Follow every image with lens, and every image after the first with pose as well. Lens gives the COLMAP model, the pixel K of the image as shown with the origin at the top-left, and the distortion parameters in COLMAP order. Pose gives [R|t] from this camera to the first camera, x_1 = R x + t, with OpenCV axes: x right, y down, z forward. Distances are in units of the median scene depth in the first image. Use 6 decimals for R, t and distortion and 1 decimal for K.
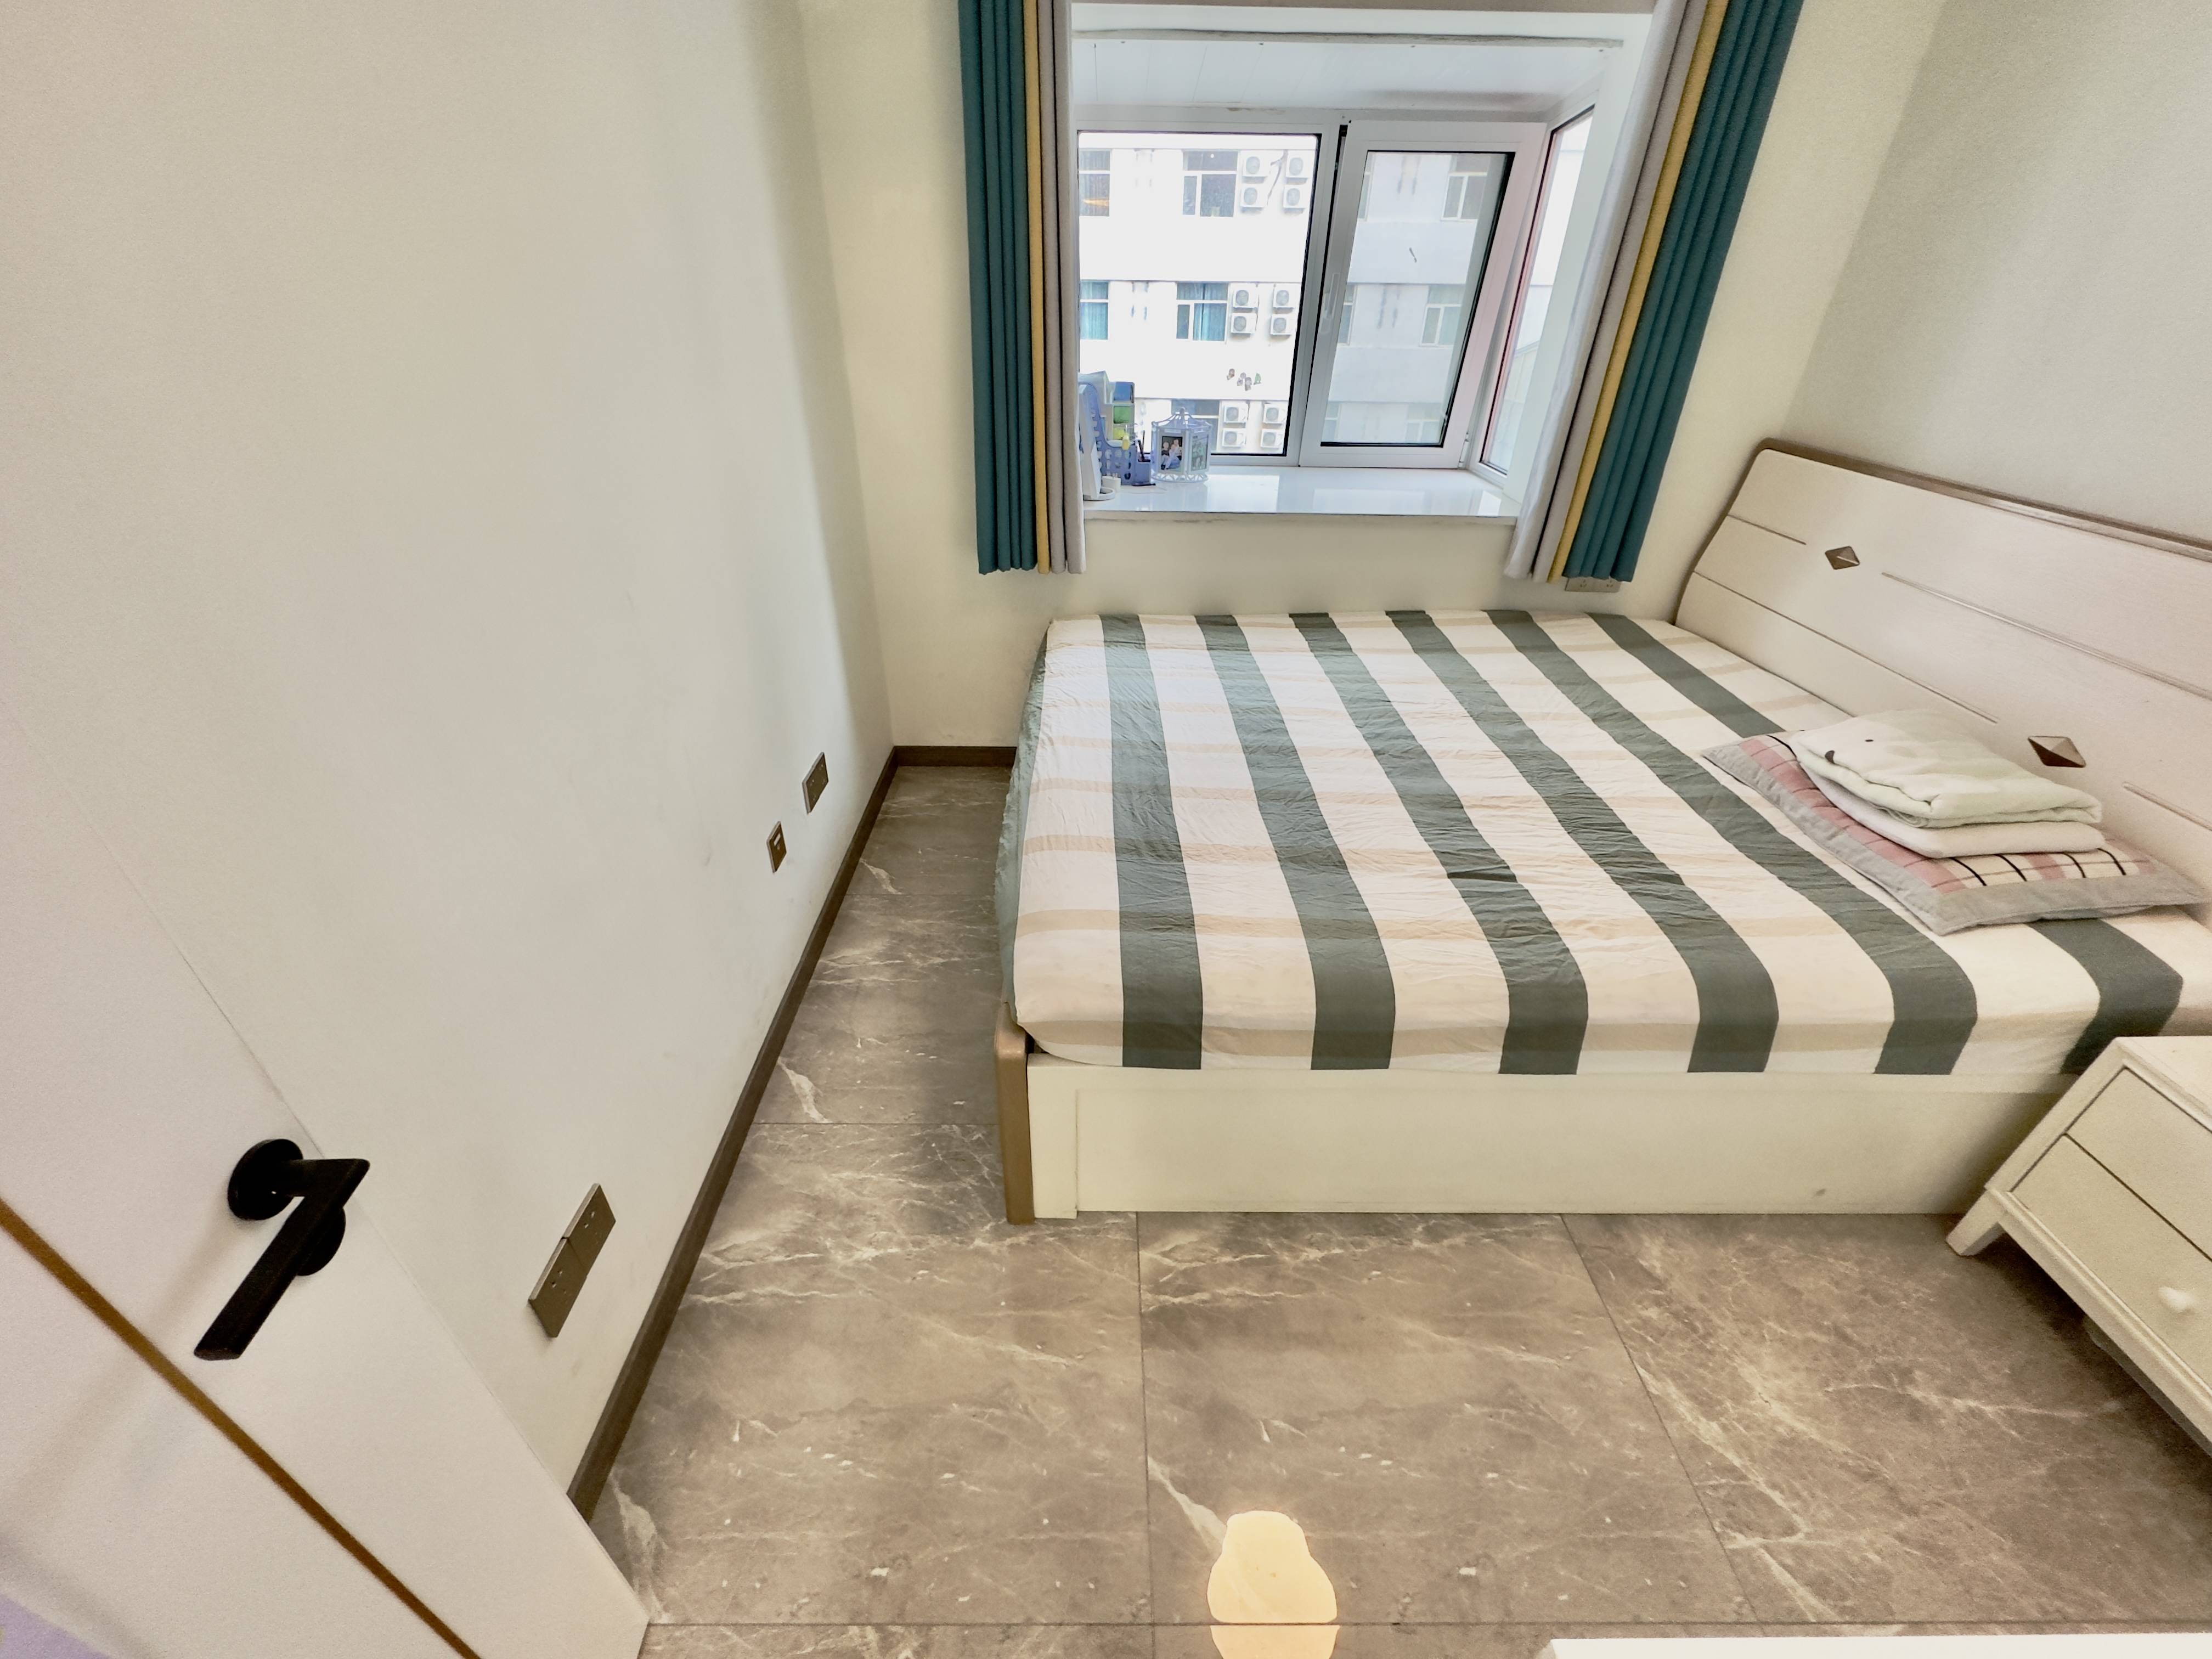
lens RADIAL K [[883.0, 0, 1106.0], [0, 883.0, 829.5], [0, 0, 1]] dist [0.001402, 0.000173]
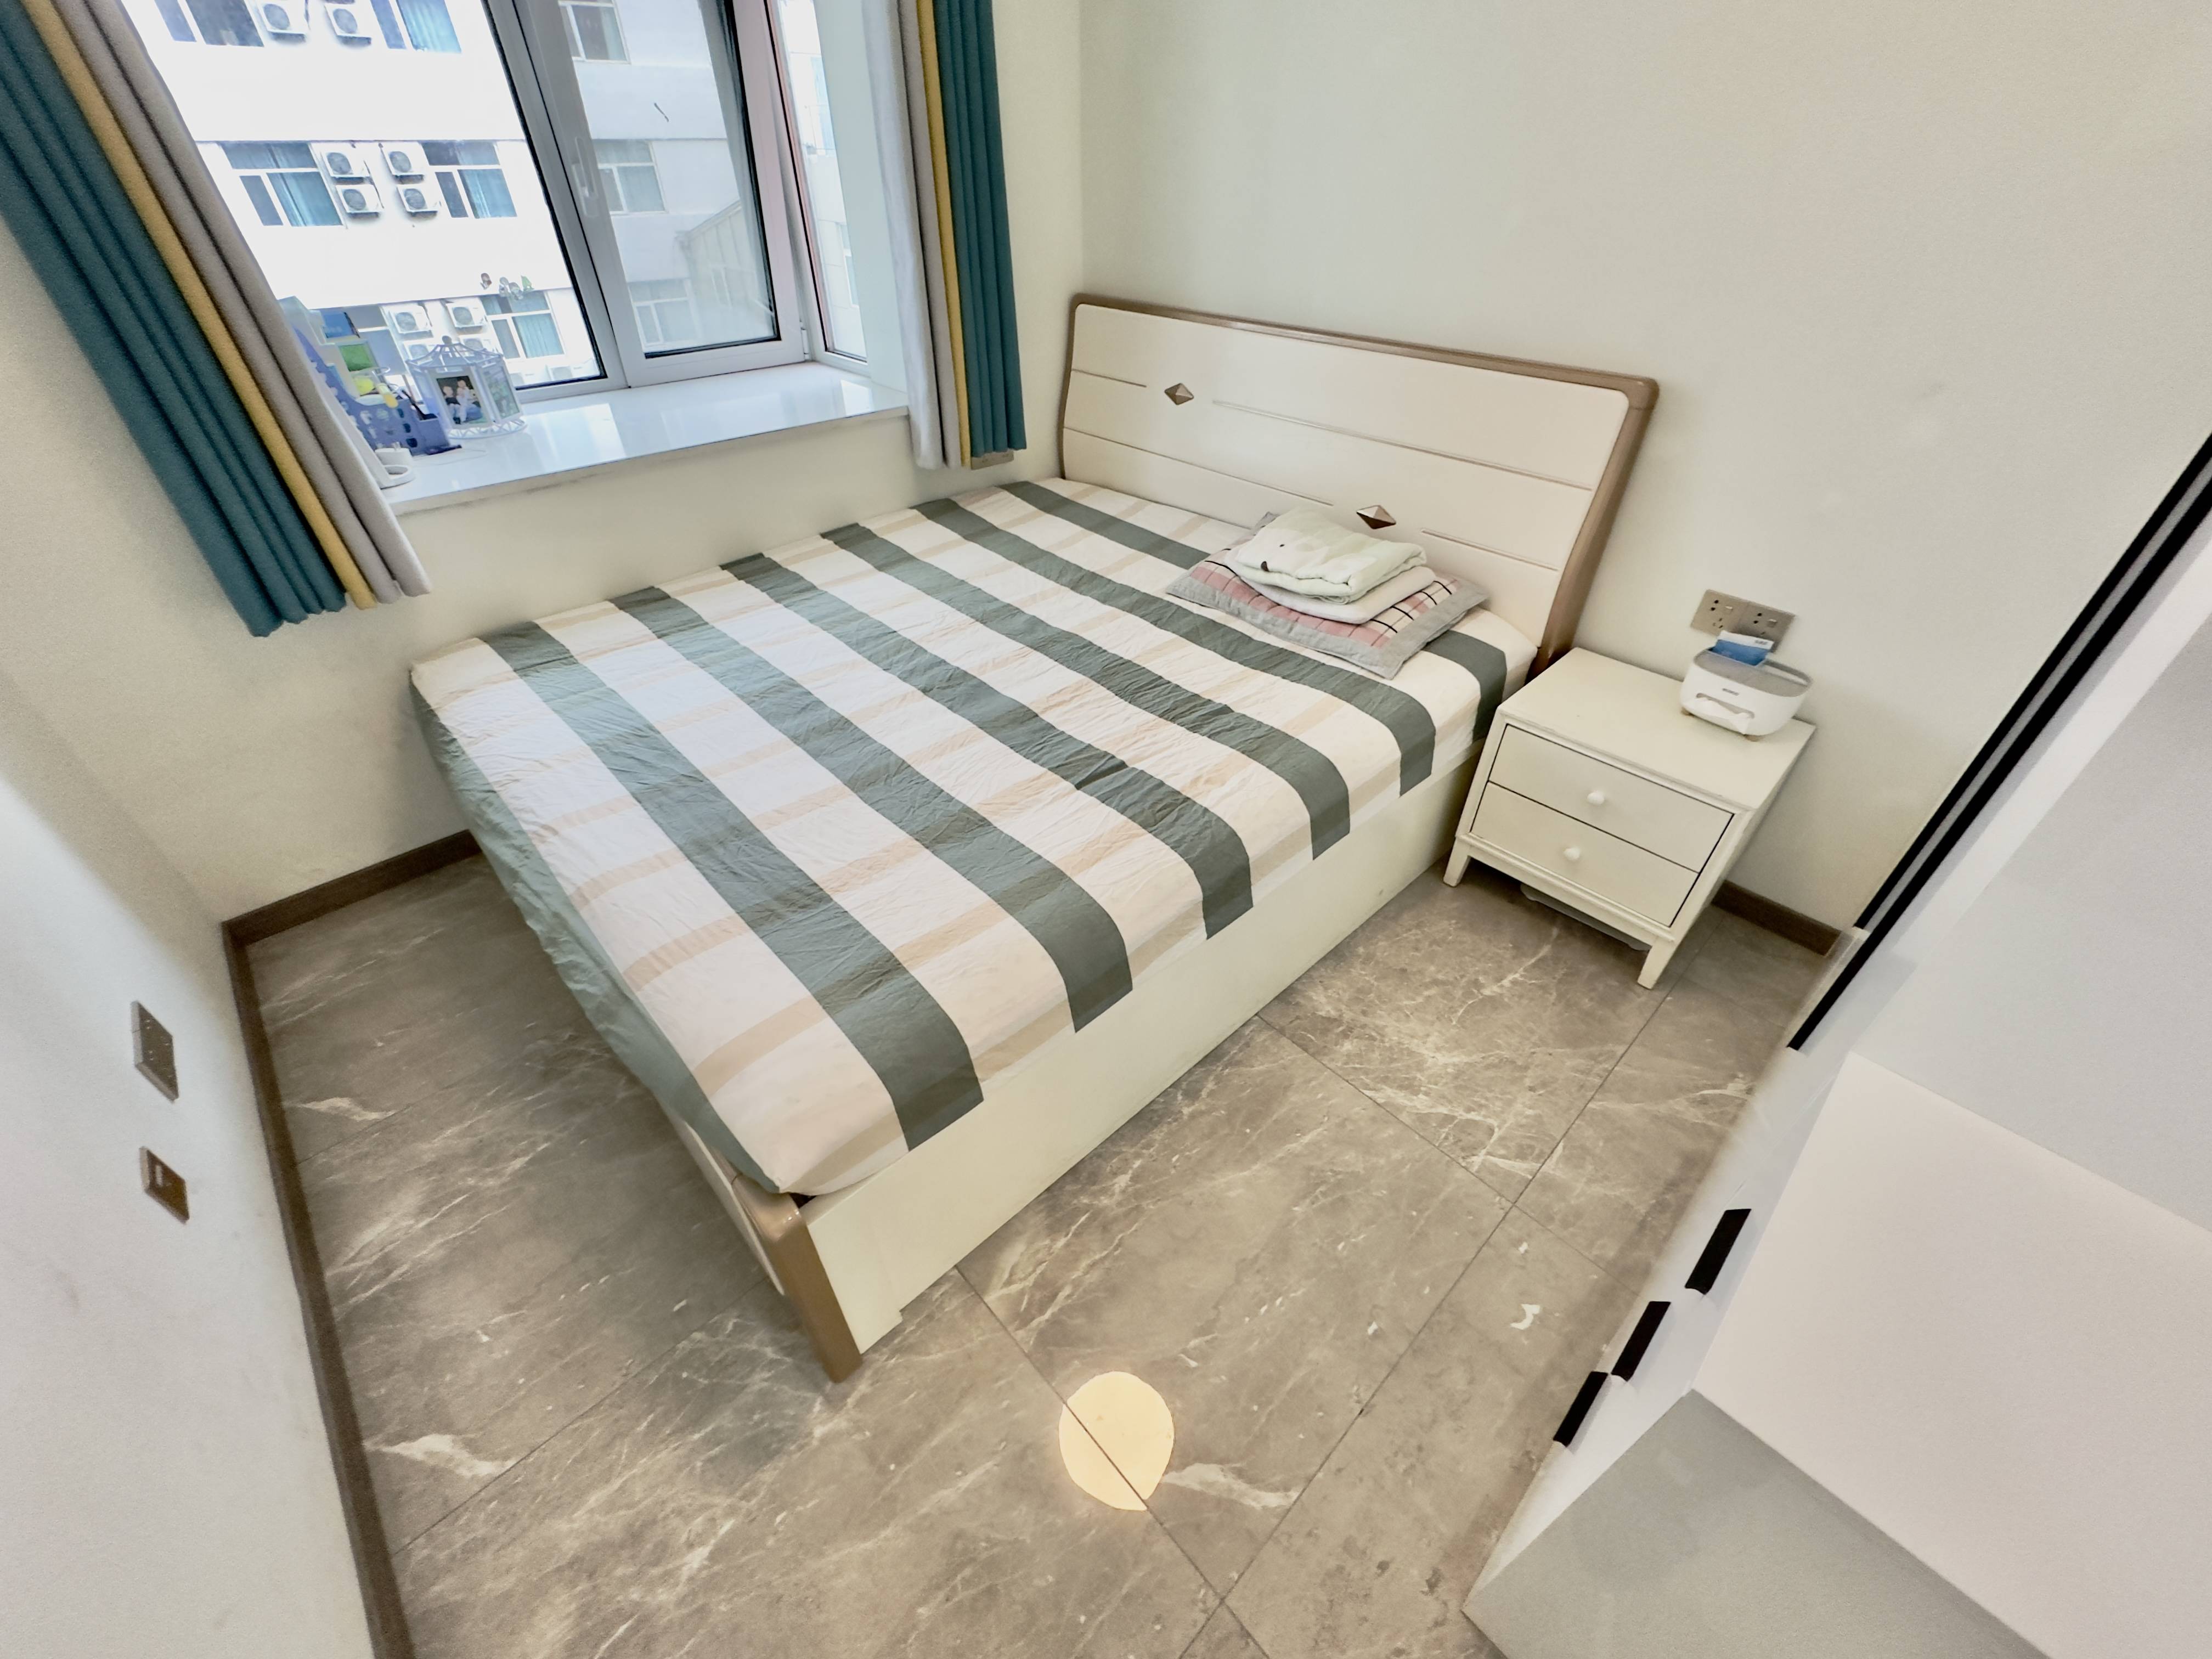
lens RADIAL K [[881.1, 0, 1106.0], [0, 881.1, 829.5], [0, 0, 1]] dist [-0.000354, 0.000319]
pose [[0.733600, -0.431032, 0.525398, -0.131892], [0.368918, 0.901873, 0.224778, -0.114757], [-0.570728, 0.028932, 0.820629, 0.155485]]
